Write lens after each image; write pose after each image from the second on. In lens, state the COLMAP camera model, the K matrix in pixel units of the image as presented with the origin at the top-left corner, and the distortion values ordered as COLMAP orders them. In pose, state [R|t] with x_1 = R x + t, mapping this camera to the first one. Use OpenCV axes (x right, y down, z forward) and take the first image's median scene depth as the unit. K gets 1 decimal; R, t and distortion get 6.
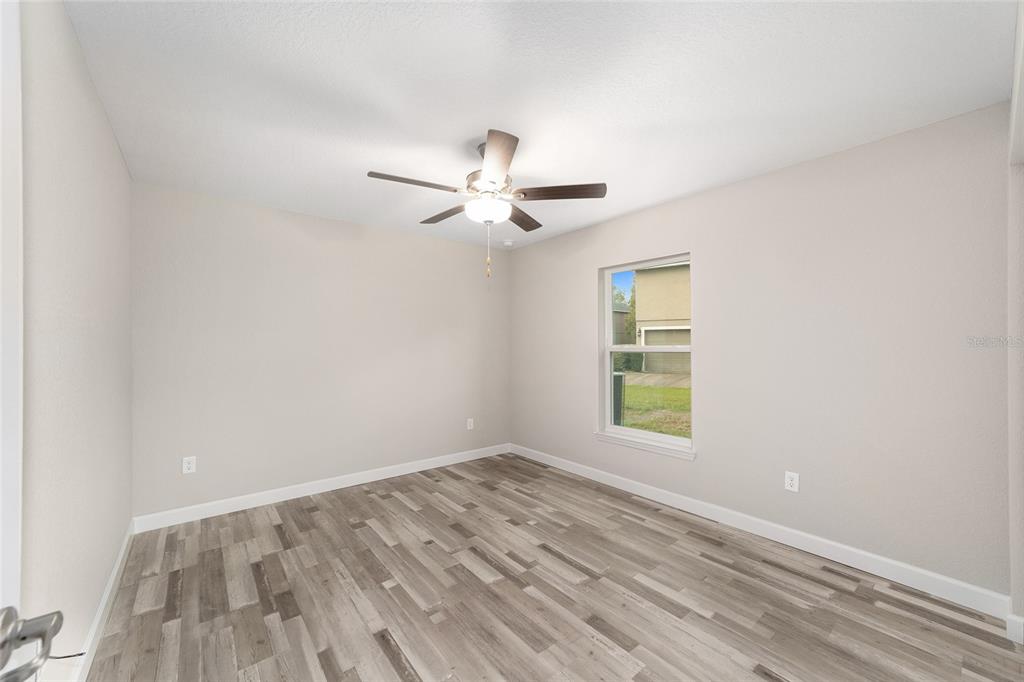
lens RADIAL K [[393.8, 0, 512.8], [0, 393.8, 345.8], [0, 0, 1]] dist [-0.018278, 0.009270]
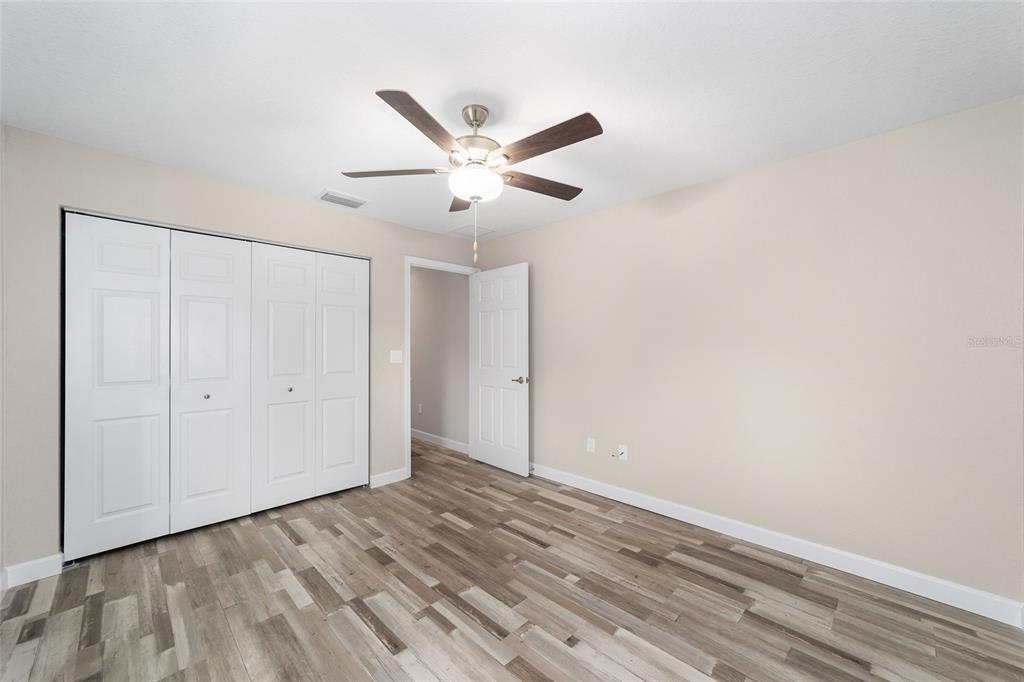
lens RADIAL K [[393.8, 0, 512.8], [0, 393.8, 345.8], [0, 0, 1]] dist [-0.018278, 0.009270]
pose [[-0.994192, 0.000861, -0.107614, -0.052970], [0.000811, 1.000000, 0.000501, 0.003626], [0.107615, 0.000410, -0.994193, 1.992835]]
